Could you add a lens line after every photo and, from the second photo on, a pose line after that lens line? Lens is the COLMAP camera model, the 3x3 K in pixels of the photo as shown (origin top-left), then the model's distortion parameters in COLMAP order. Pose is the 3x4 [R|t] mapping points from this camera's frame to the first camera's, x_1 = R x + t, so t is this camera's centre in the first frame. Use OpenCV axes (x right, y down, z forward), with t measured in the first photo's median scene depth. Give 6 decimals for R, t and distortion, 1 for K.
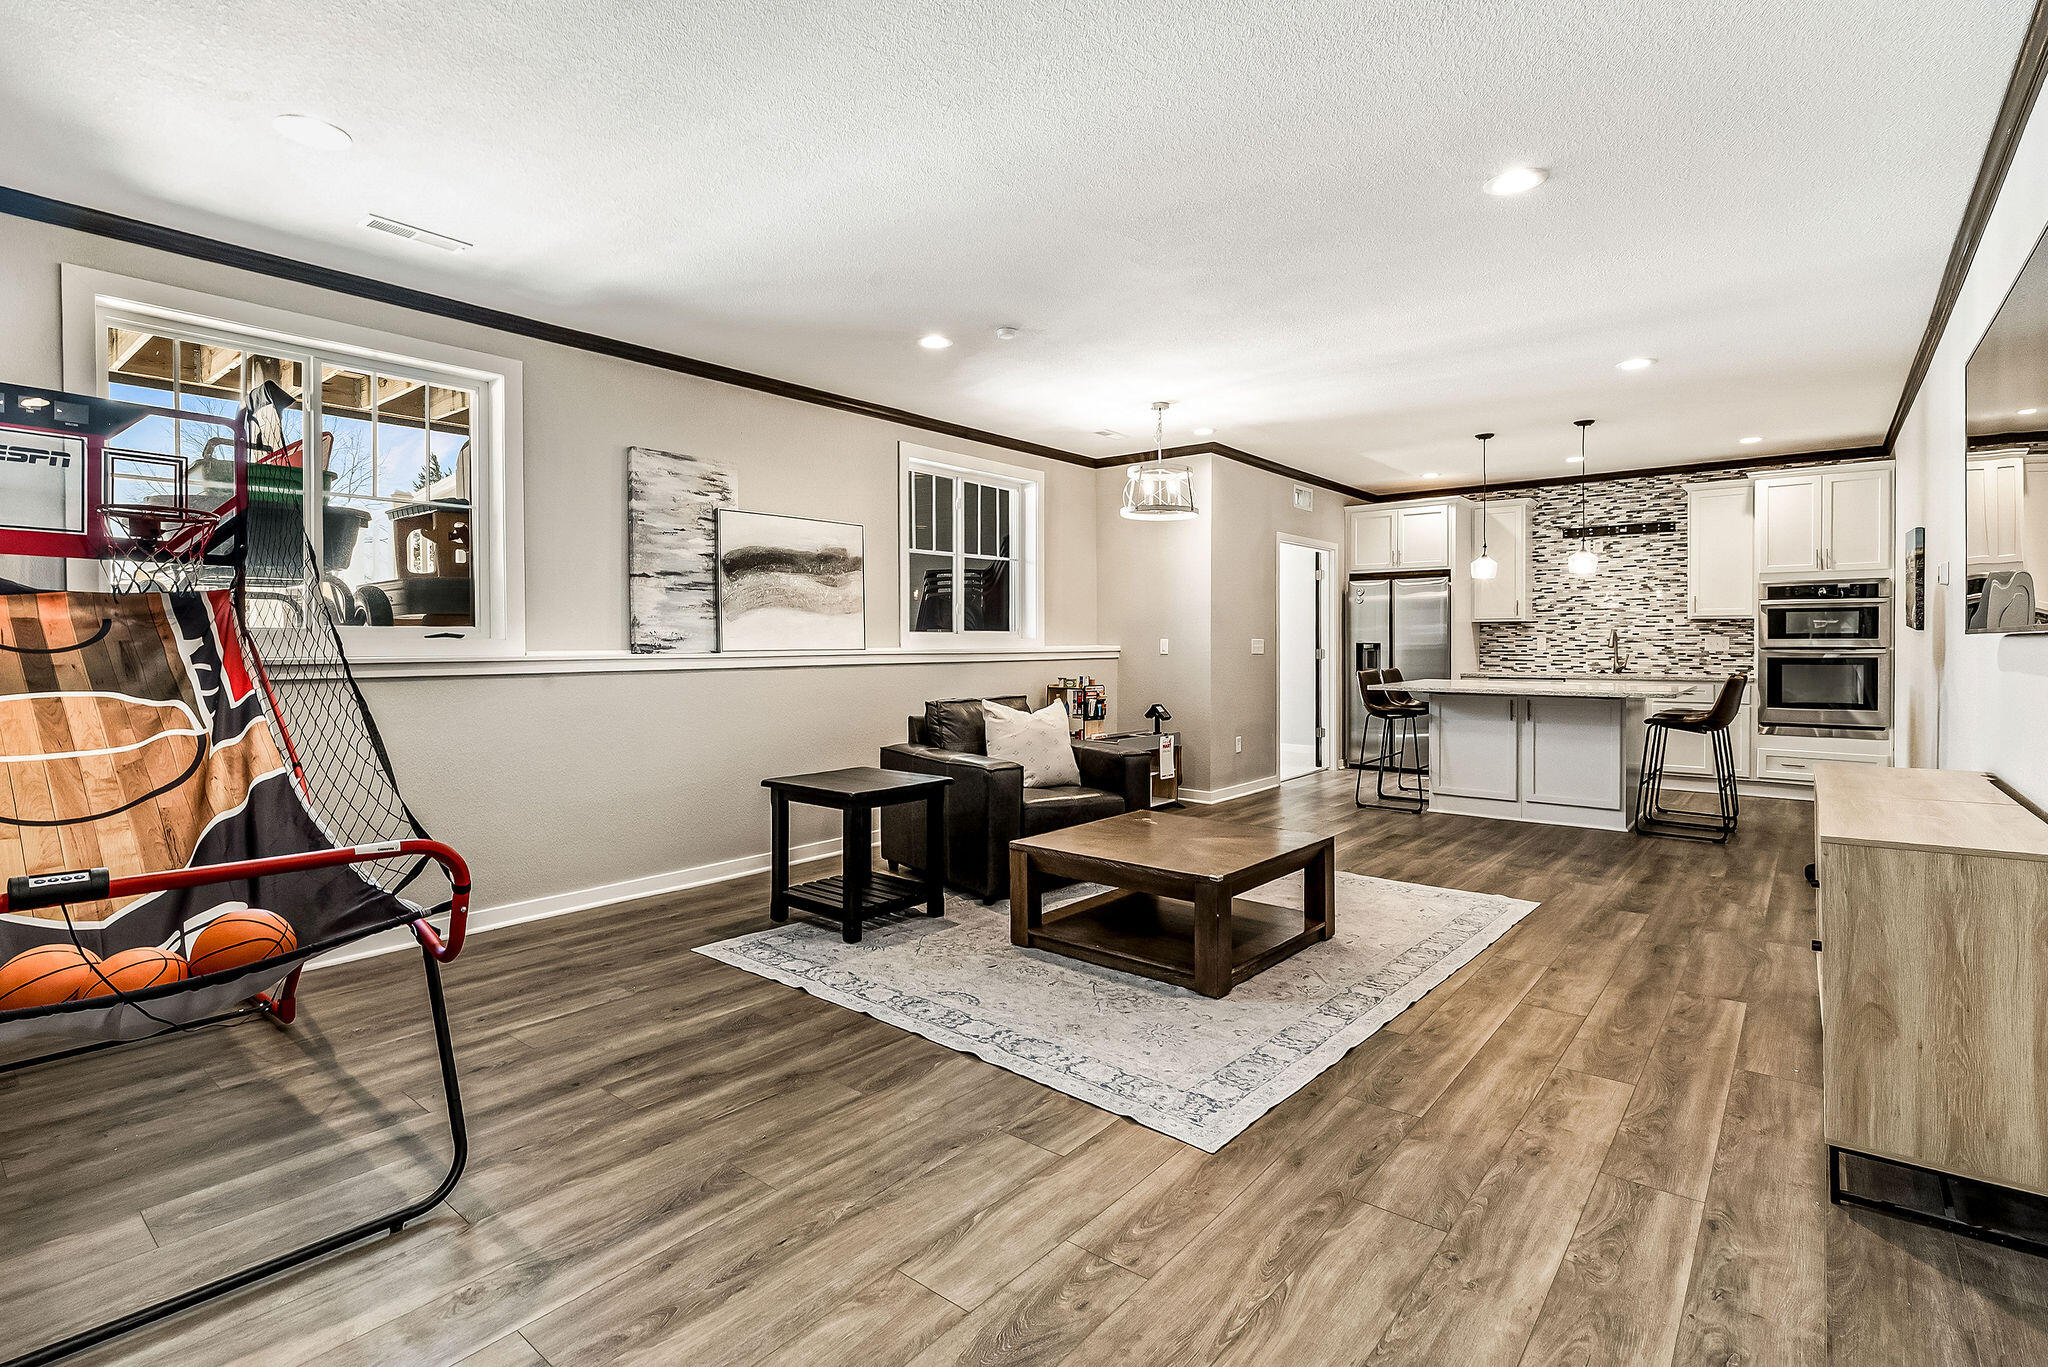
lens RADIAL K [[957.2, 0, 1033.5], [0, 957.2, 666.0], [0, 0, 1]] dist [-0.000283, 0.000033]
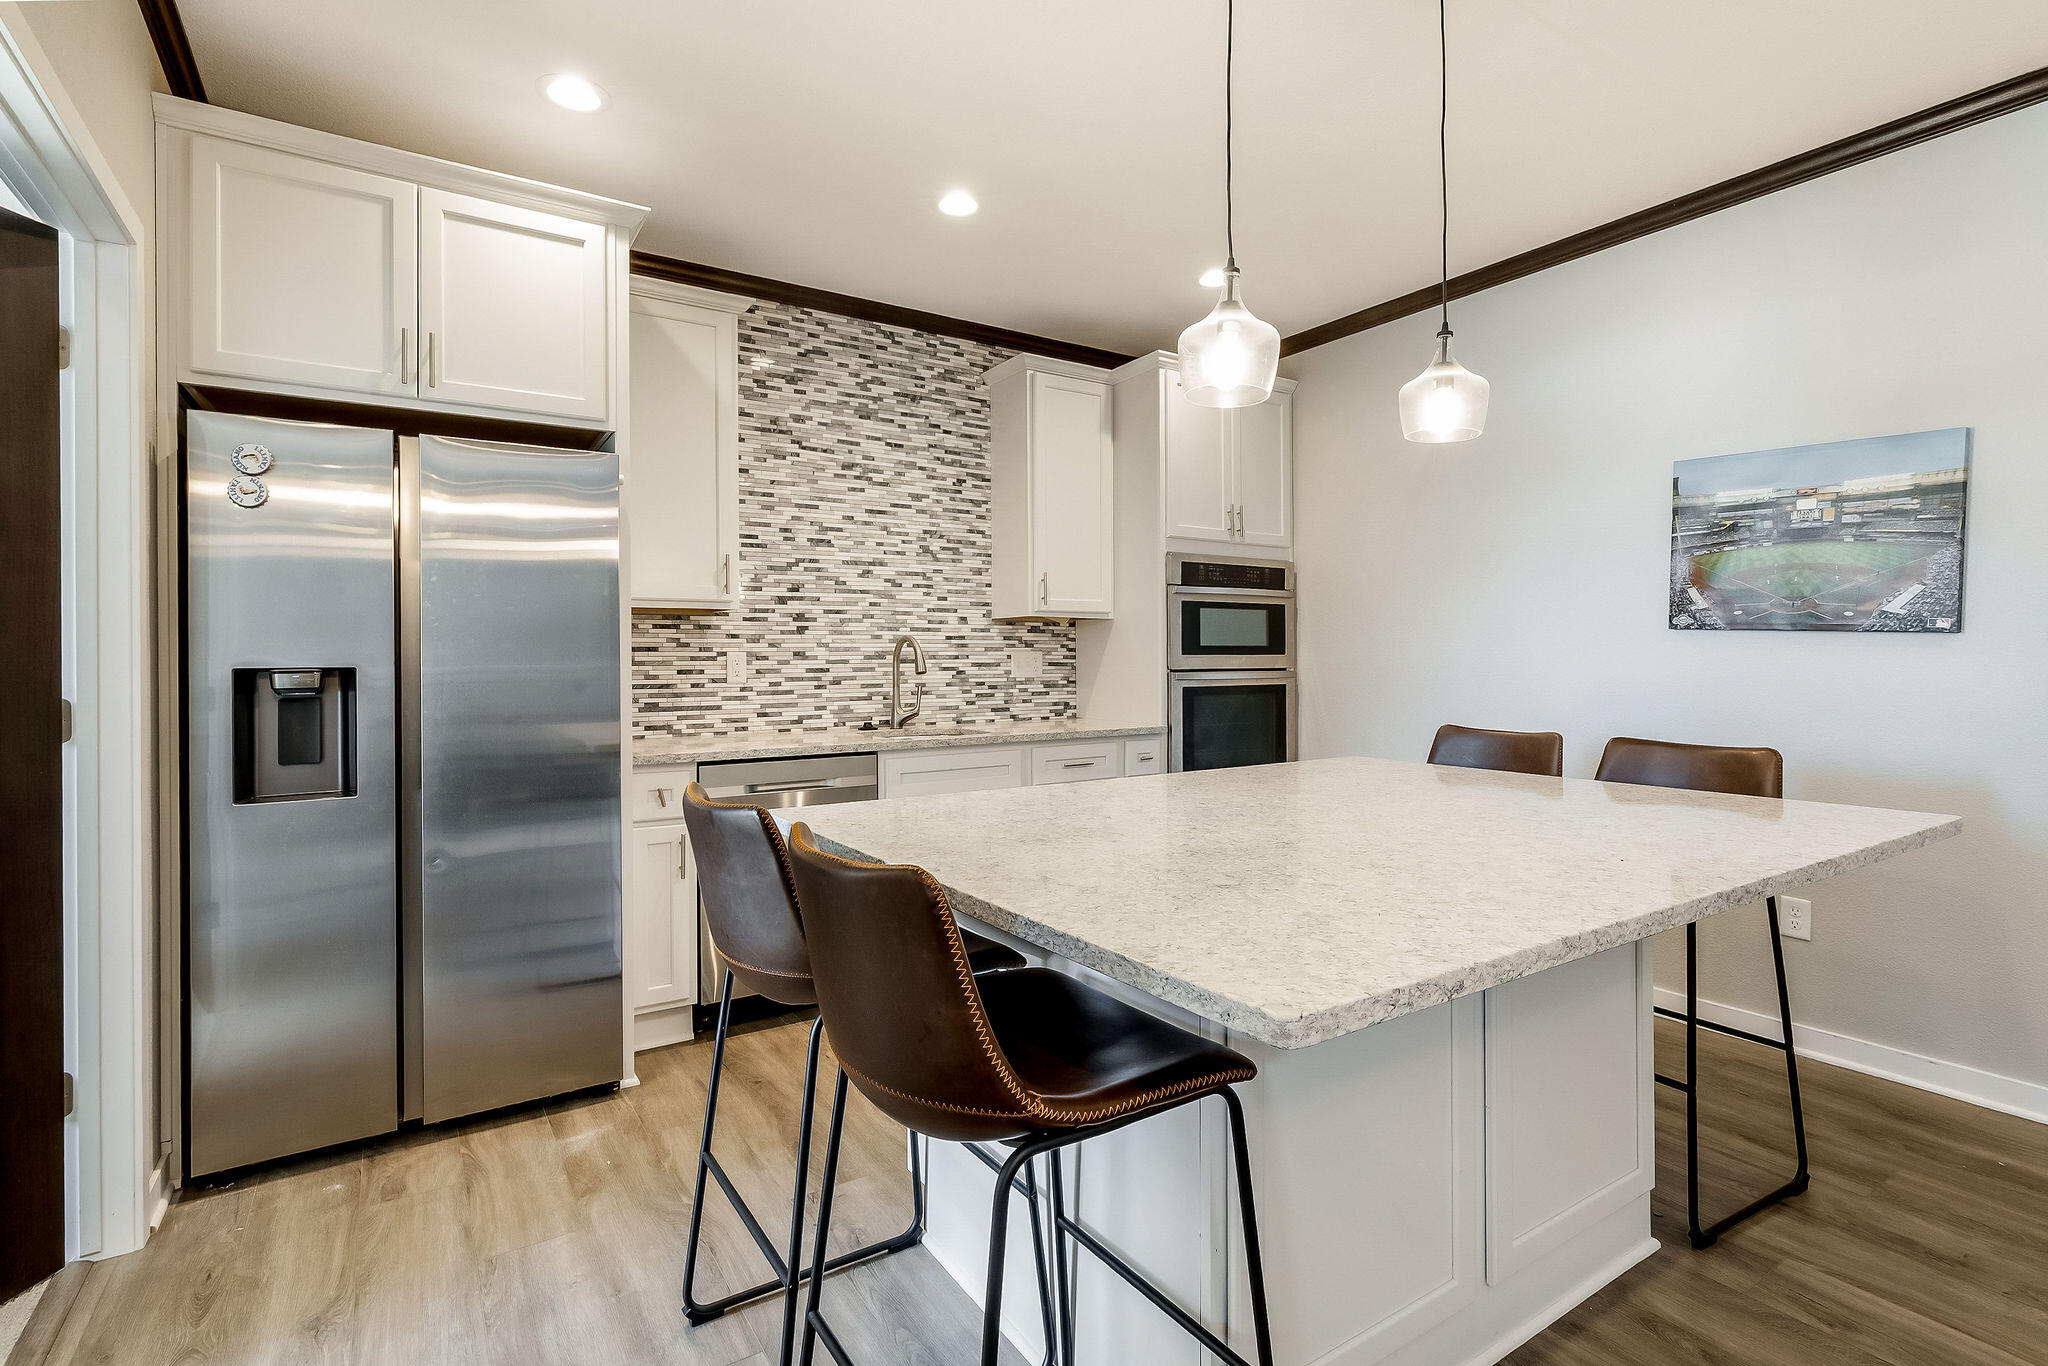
lens RADIAL K [[953.0, 0, 1024.4], [0, 953.0, 655.1], [0, 0, 1]] dist [0.000388, 0.000217]
pose [[0.297624, 0.005277, 0.954668, 0.181290], [0.027920, 0.999509, -0.014229, -0.019978], [-0.954275, 0.030889, 0.297331, 0.805541]]
